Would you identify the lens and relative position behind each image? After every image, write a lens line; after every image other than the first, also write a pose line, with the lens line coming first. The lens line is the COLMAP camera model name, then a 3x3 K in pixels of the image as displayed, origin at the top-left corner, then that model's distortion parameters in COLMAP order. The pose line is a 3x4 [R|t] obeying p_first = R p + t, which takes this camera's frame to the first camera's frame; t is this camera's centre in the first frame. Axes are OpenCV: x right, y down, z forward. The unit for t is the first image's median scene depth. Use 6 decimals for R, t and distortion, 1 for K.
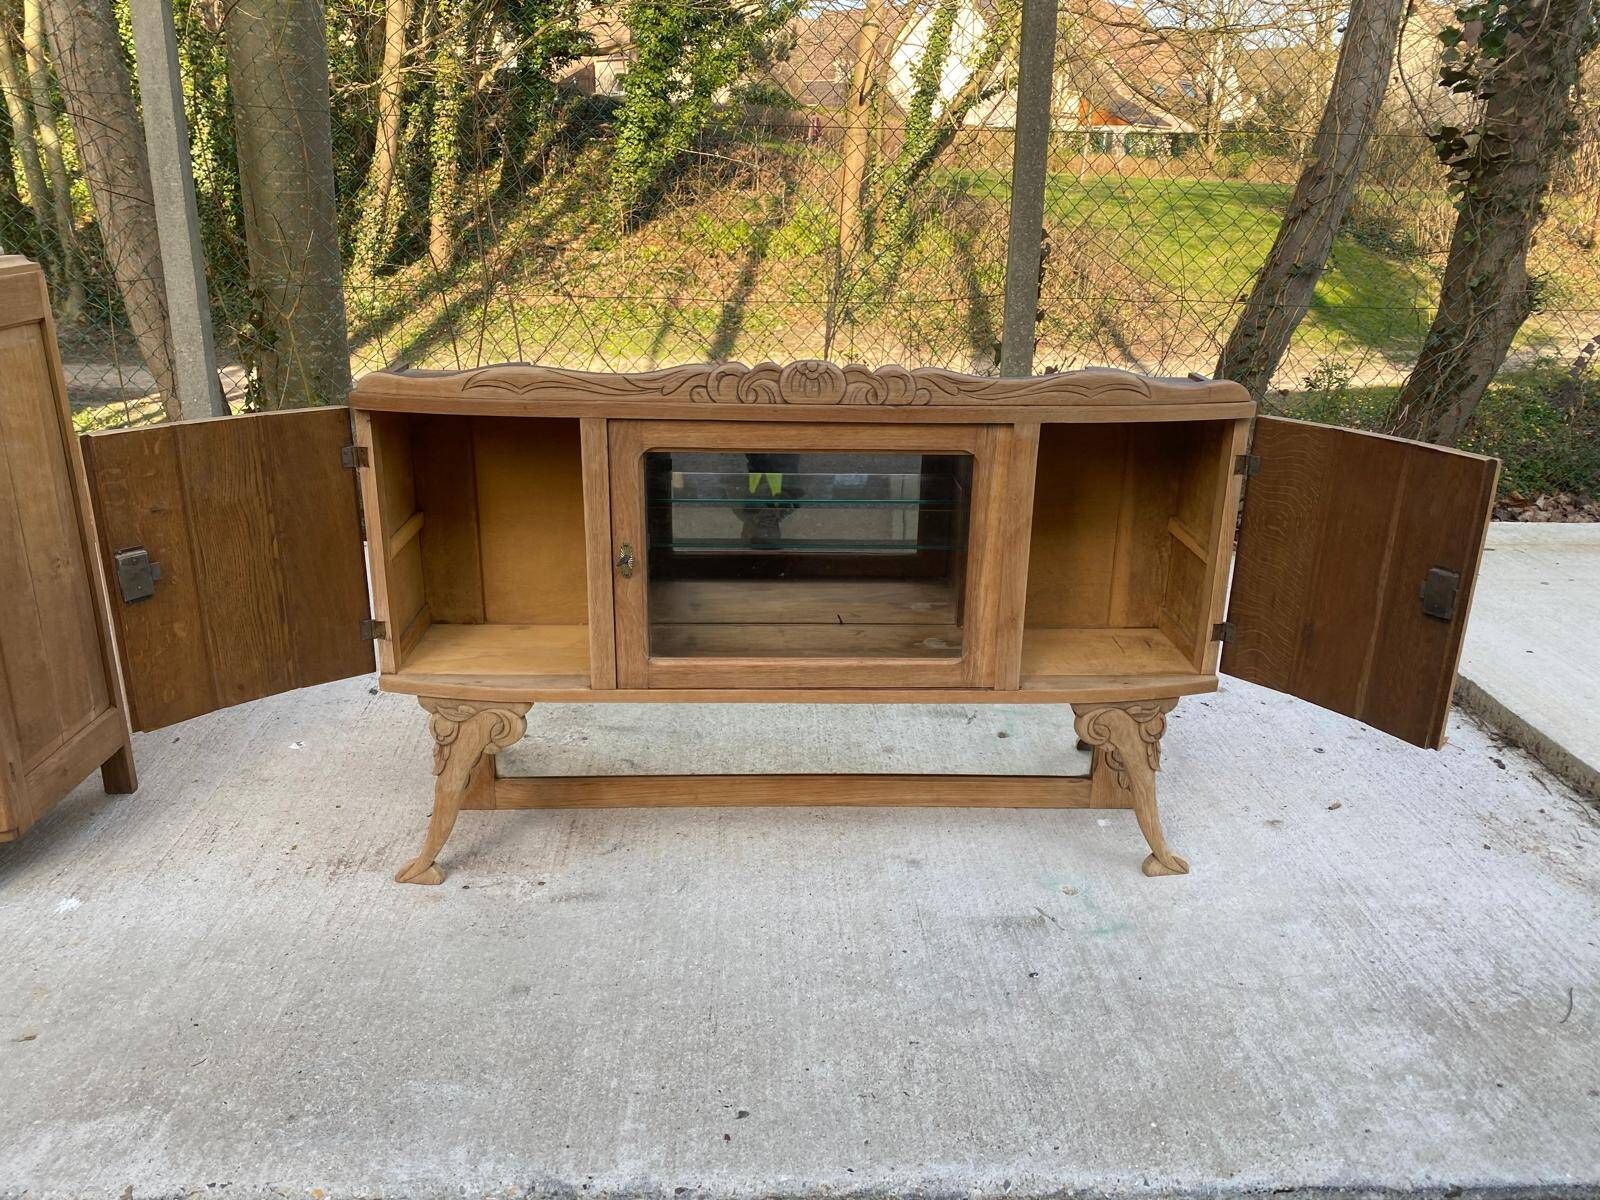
lens RADIAL K [[1218.6, 0, 822.5], [0, 1218.6, 566.6], [0, 0, 1]] dist [0.039599, -0.048593]
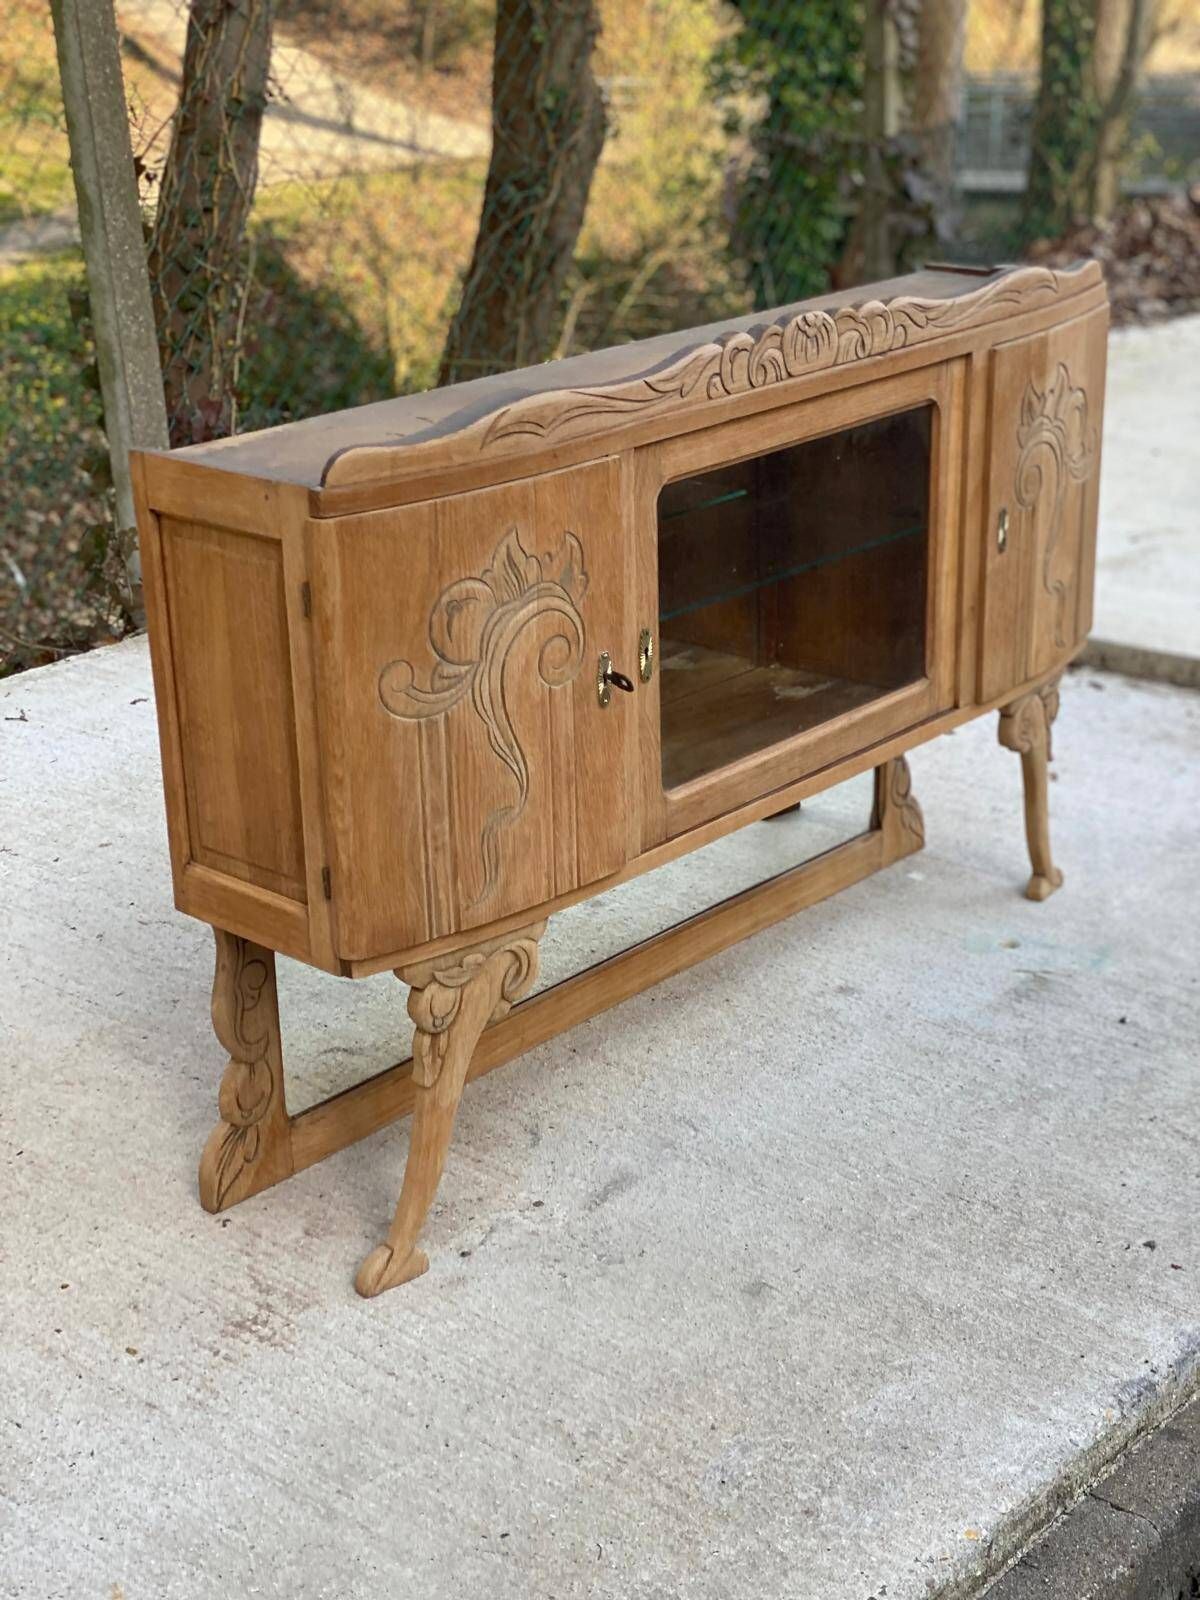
lens RADIAL K [[2387.3, 0, 538.9], [0, 2387.3, 791.3], [0, 0, 1]] dist [0.119606, 0.000000]
pose [[0.705795, -0.289829, 0.646415, -1.023338], [0.263409, 0.954424, 0.140322, -0.127168], [-0.657623, 0.071233, 0.749972, 0.052440]]
